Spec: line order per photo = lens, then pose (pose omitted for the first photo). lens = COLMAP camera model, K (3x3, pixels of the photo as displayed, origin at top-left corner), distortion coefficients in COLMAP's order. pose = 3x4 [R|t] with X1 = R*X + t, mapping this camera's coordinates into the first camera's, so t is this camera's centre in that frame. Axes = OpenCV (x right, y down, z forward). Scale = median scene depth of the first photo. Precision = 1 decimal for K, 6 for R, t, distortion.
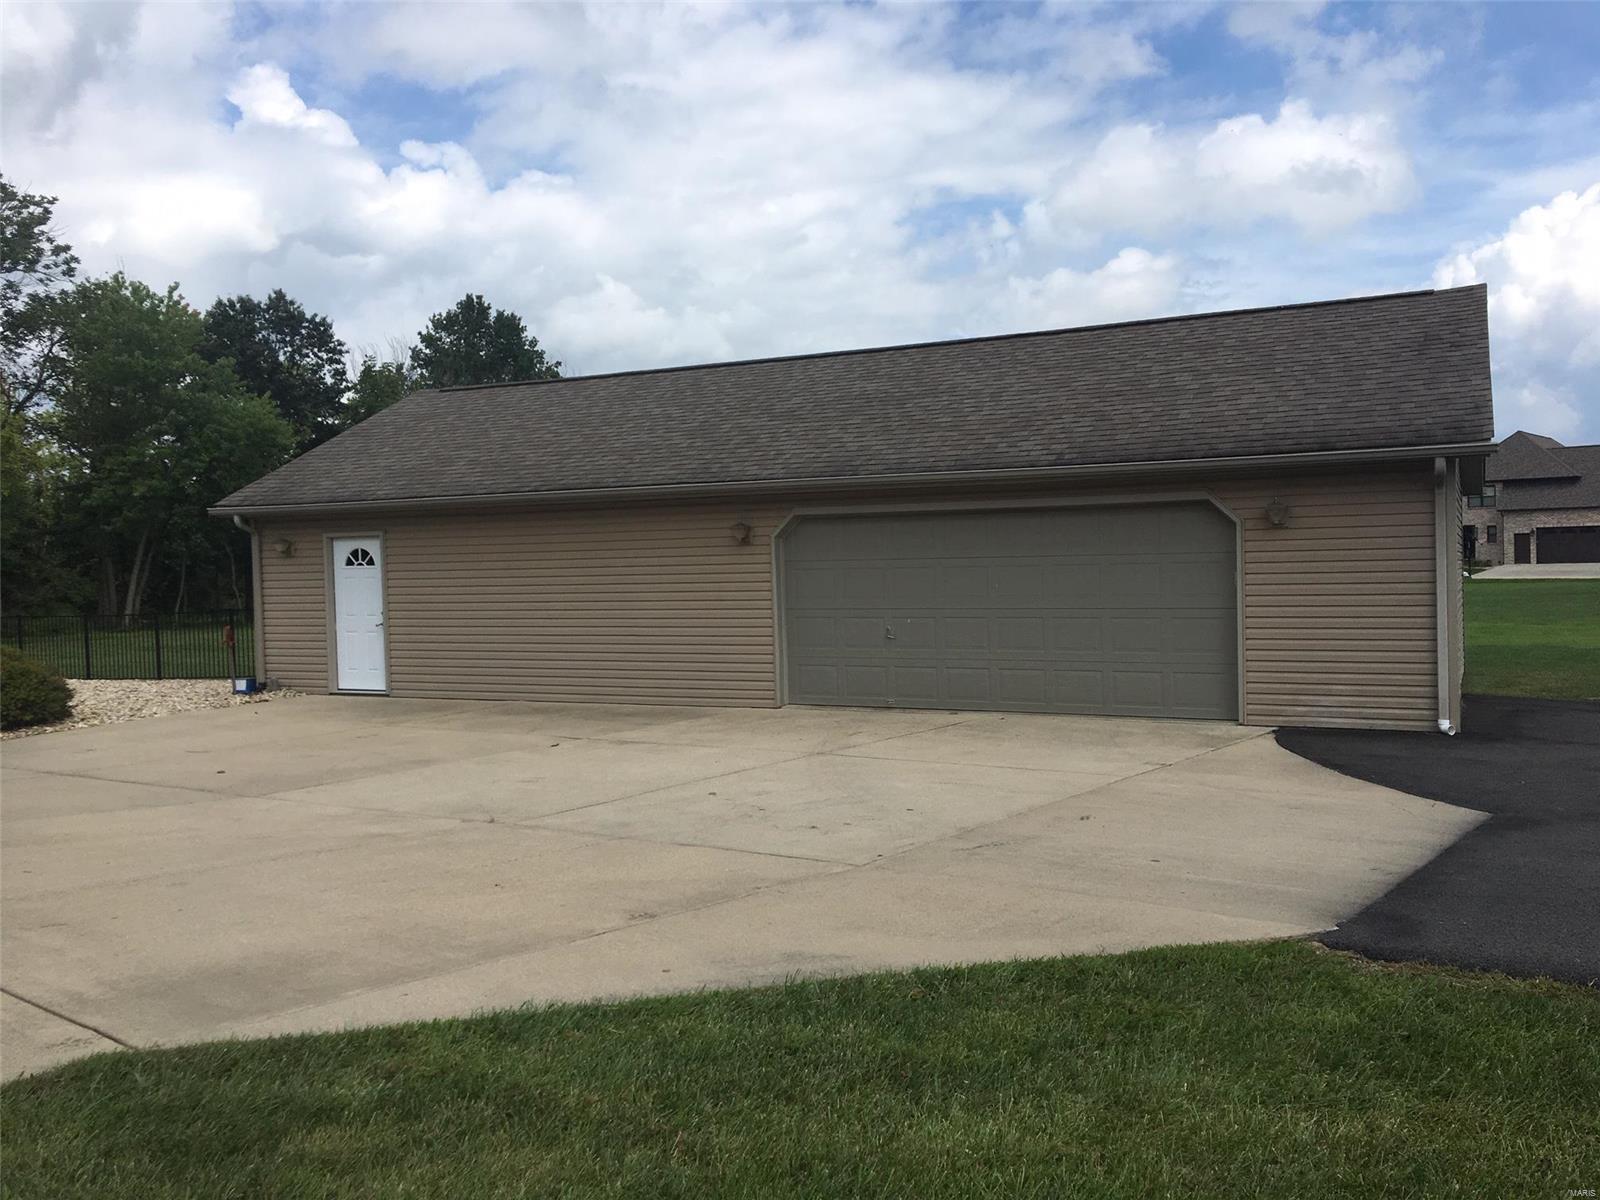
lens RADIAL K [[1355.8, 0, 800.0], [0, 1355.8, 600.0], [0, 0, 1]] dist [0.002851, 0.000710]
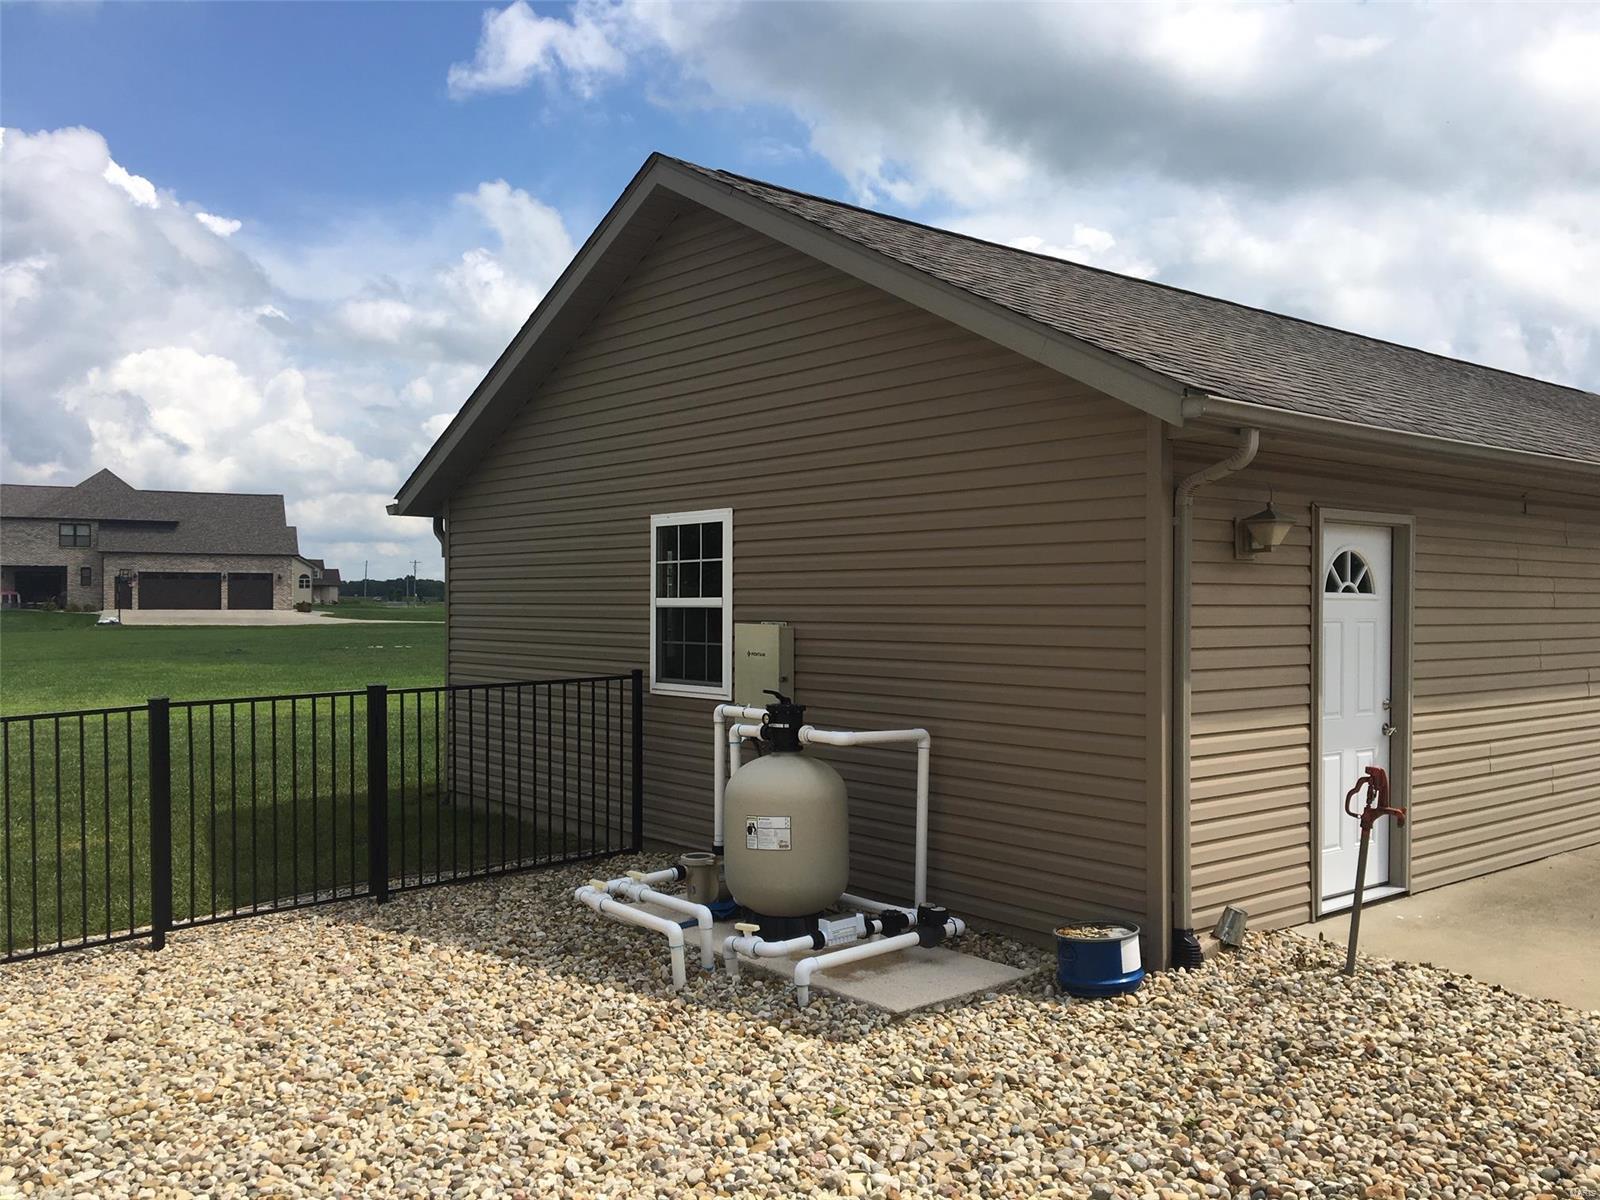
lens RADIAL K [[1355.8, 0, 800.0], [0, 1355.8, 600.0], [0, 0, 1]] dist [0.002851, 0.000710]
pose [[0.406259, 0.024311, 0.913435, -0.145316], [0.006418, 0.999545, -0.029458, -0.002111], [-0.913736, 0.017830, 0.405918, 0.183123]]
